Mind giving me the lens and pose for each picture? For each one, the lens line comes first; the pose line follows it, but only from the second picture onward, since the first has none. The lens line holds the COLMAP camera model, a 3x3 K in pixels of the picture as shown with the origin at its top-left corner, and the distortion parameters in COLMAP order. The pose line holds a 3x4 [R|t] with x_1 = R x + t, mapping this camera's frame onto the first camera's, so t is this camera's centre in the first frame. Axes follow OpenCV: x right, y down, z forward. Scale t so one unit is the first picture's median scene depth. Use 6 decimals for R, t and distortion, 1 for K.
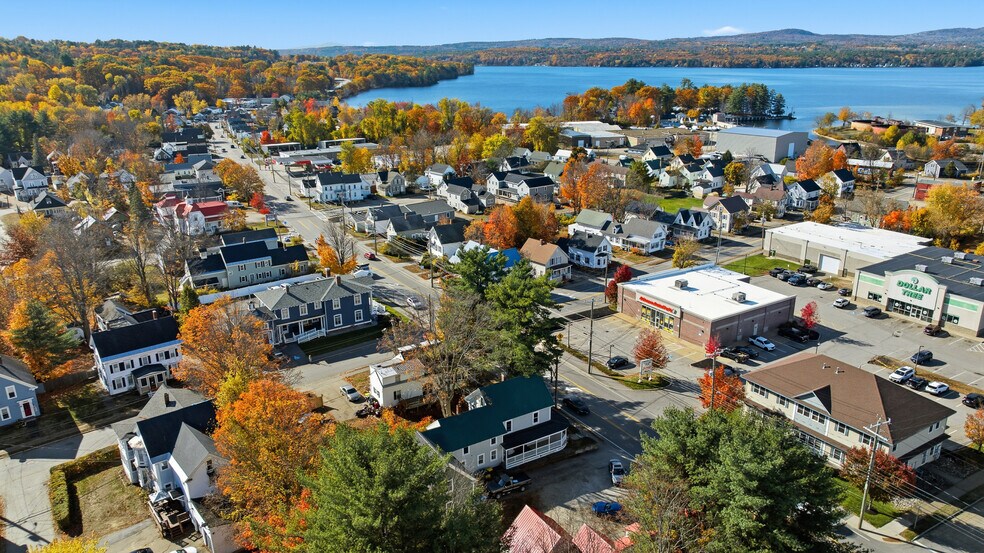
lens RADIAL K [[694.0, 0, 491.2], [0, 694.0, 271.2], [0, 0, 1]] dist [-0.034691, 0.027165]
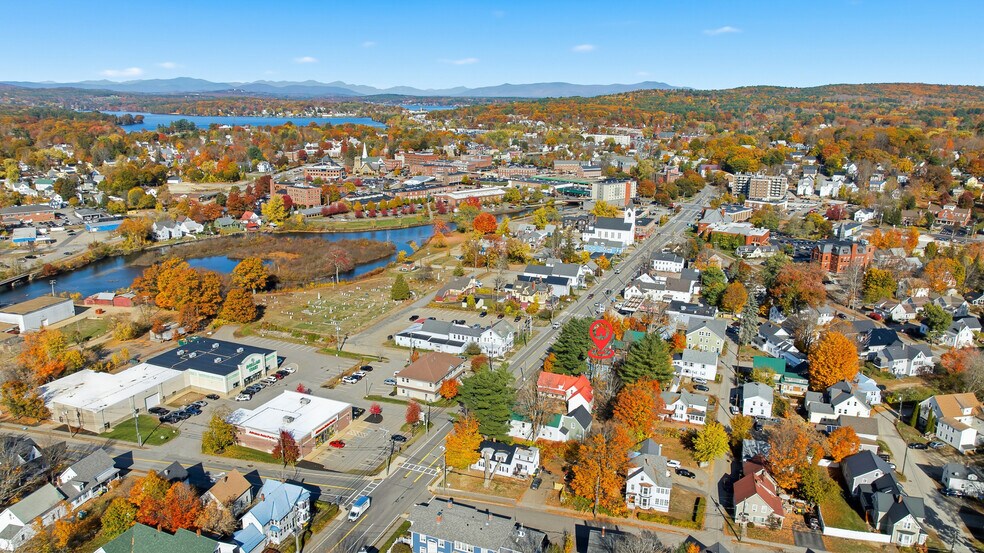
lens RADIAL K [[694.0, 0, 493.6], [0, 694.0, 272.5], [0, 0, 1]] dist [-0.034691, 0.027165]
pose [[-0.570407, -0.202161, 0.796095, -0.722804], [0.241155, 0.885300, 0.397603, -0.502746], [-0.785163, 0.418777, -0.456229, 0.876058]]
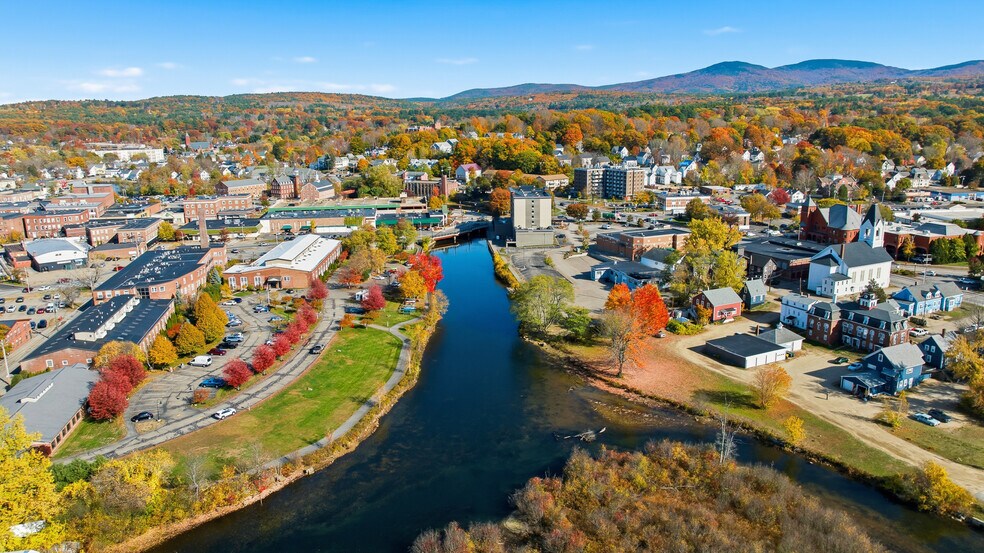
lens RADIAL K [[694.0, 0, 491.3], [0, 694.0, 273.4], [0, 0, 1]] dist [-0.034691, 0.027165]
pose [[-0.994762, -0.003091, 0.102168, 1.495386], [0.049370, 0.860691, 0.506728, -0.249574], [-0.089501, 0.509118, -0.856031, 0.558755]]
